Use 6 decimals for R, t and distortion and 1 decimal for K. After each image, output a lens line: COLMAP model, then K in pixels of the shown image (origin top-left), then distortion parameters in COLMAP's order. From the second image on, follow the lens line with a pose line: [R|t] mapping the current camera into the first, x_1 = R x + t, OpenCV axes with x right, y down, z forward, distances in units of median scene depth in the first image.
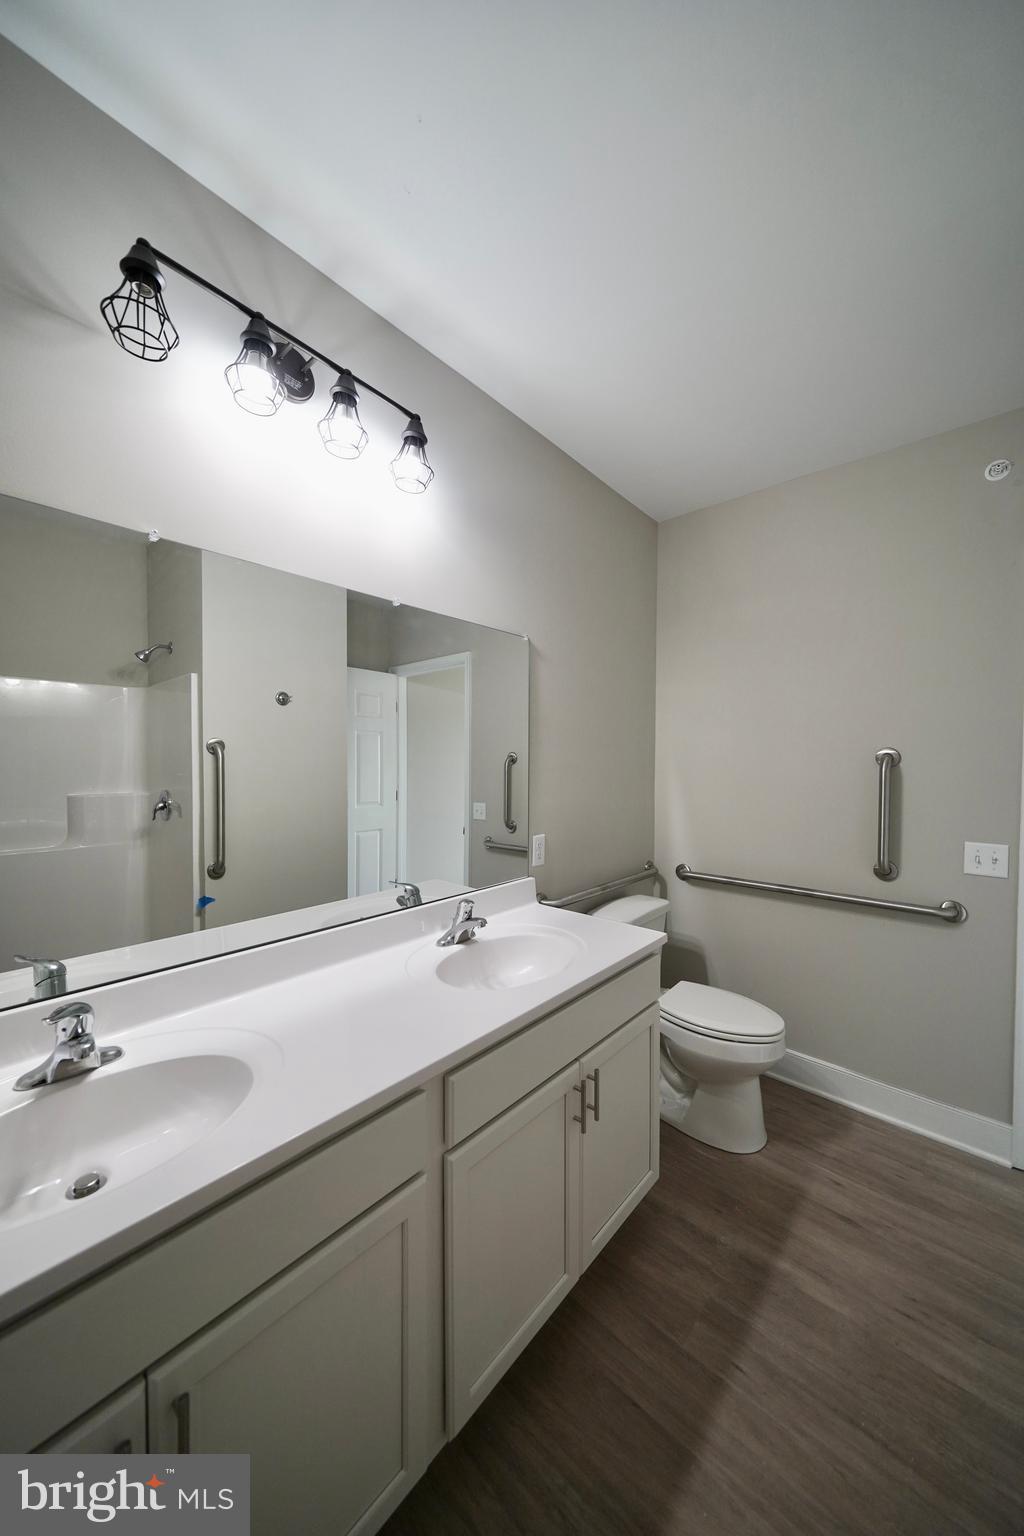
lens RADIAL K [[528.9, 0, 512.0], [0, 528.9, 768.0], [0, 0, 1]] dist [-0.008110, 0.001388]
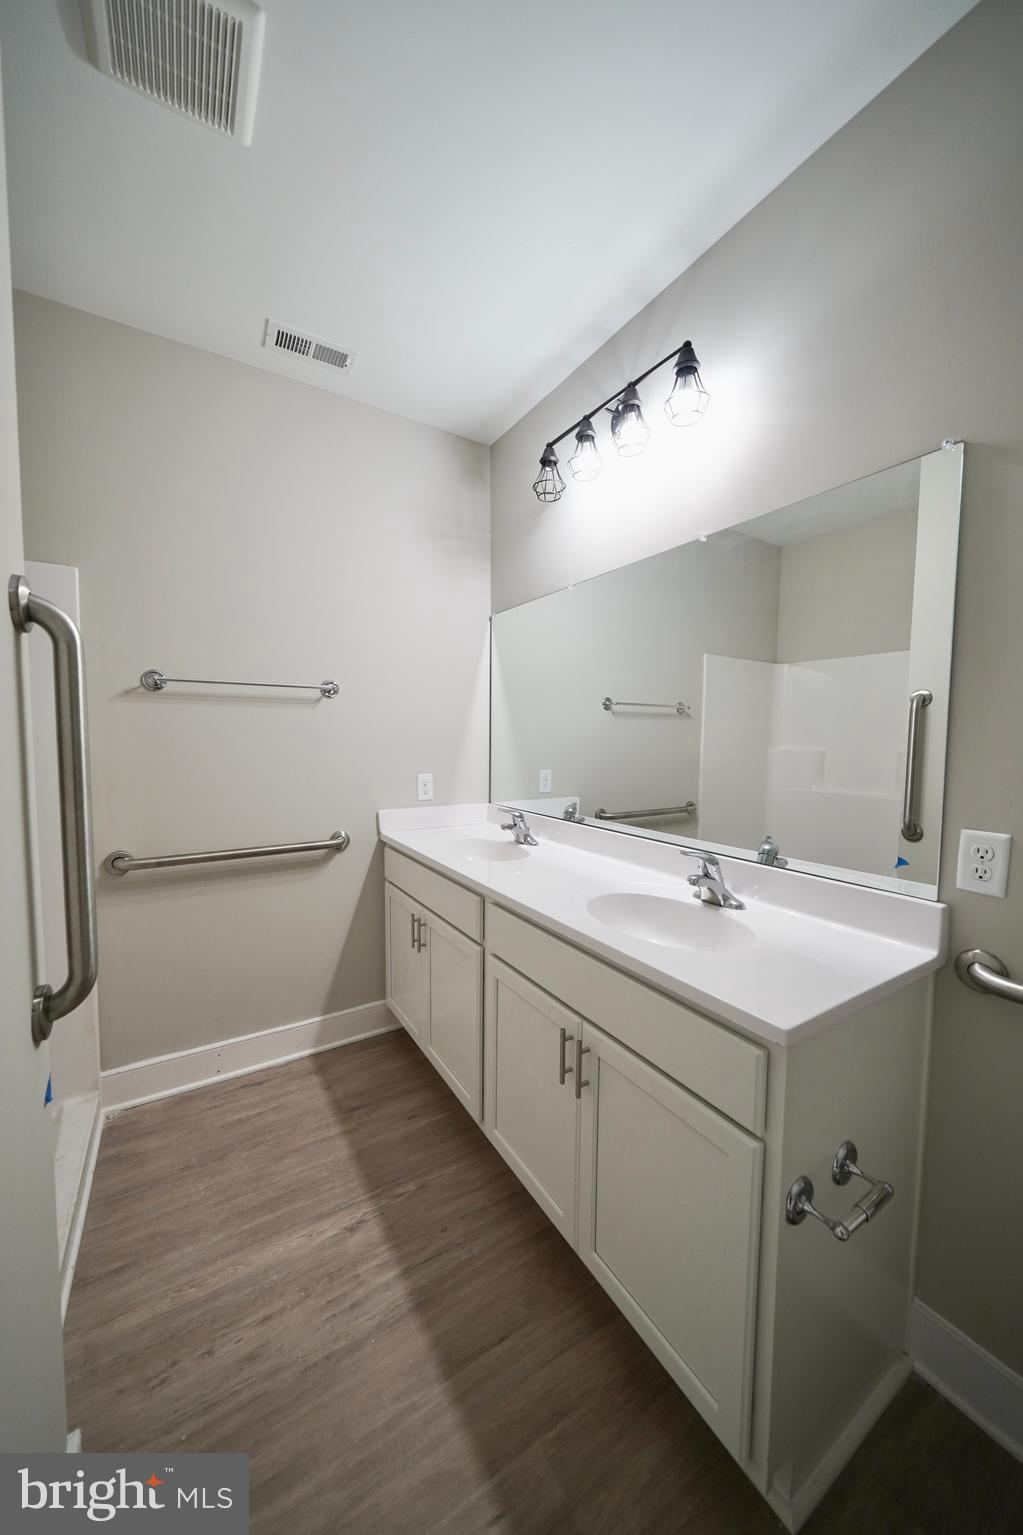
lens RADIAL K [[528.5, 0, 511.5], [0, 528.5, 767.5], [0, 0, 1]] dist [-0.008110, 0.001388]
pose [[-0.274884, 0.051797, -0.960081, 0.817542], [-0.021617, 0.997963, 0.060030, 0.060535], [0.961234, 0.037255, -0.273204, 0.910339]]
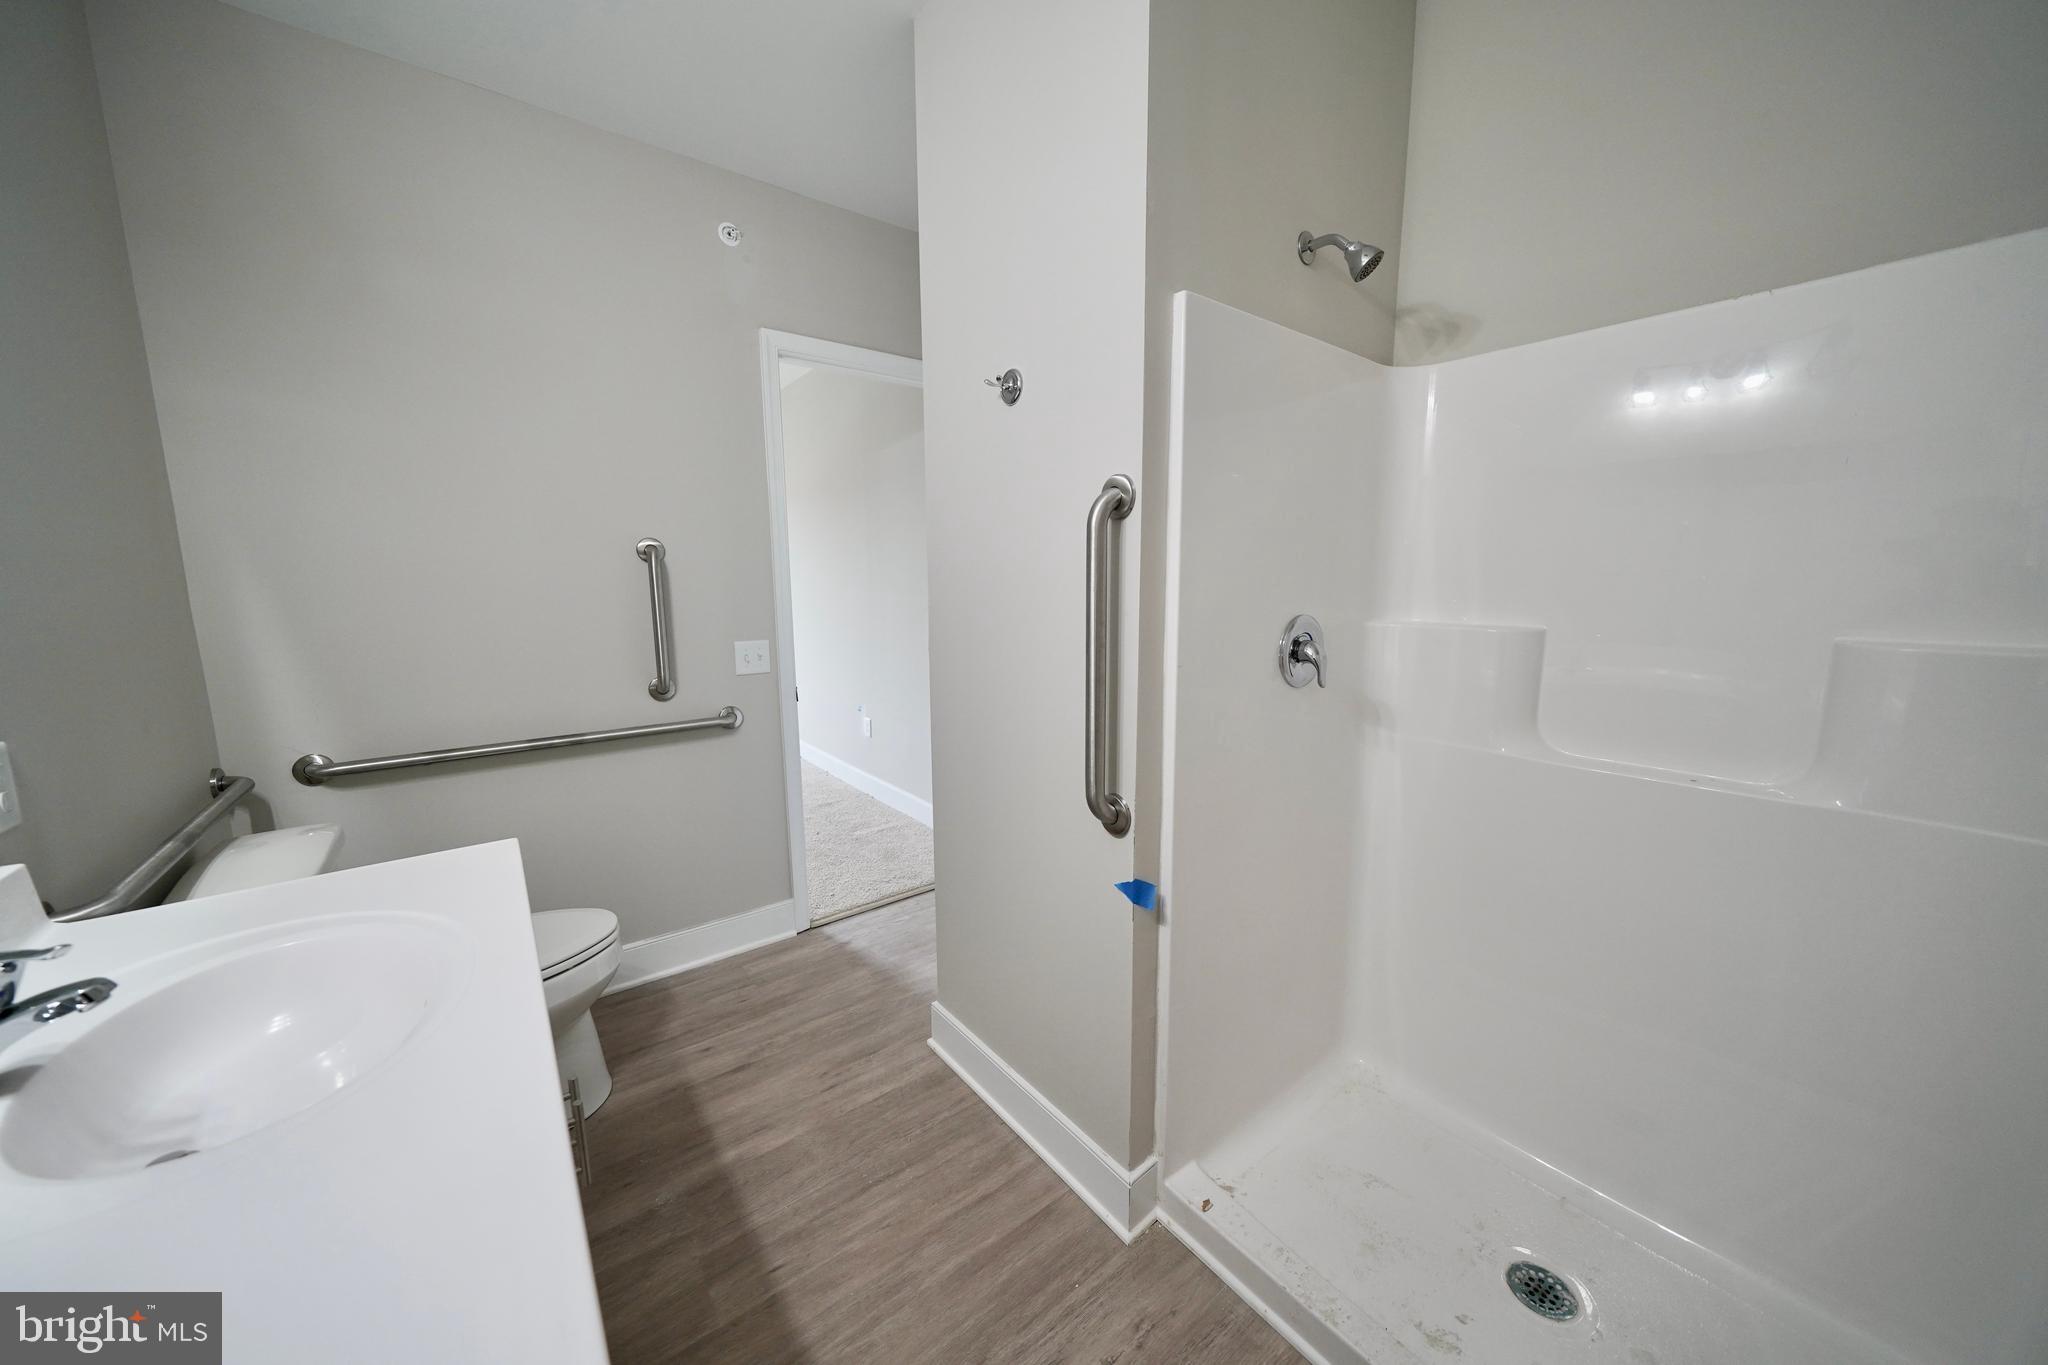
lens RADIAL K [[705.2, 0, 1024.0], [0, 705.2, 682.5], [0, 0, 1]] dist [-0.008110, 0.001388]
pose [[0.170978, -0.152206, 0.973447, -0.350803], [0.022618, 0.988342, 0.150562, 0.039812], [-0.985015, -0.003725, 0.172427, 0.321277]]
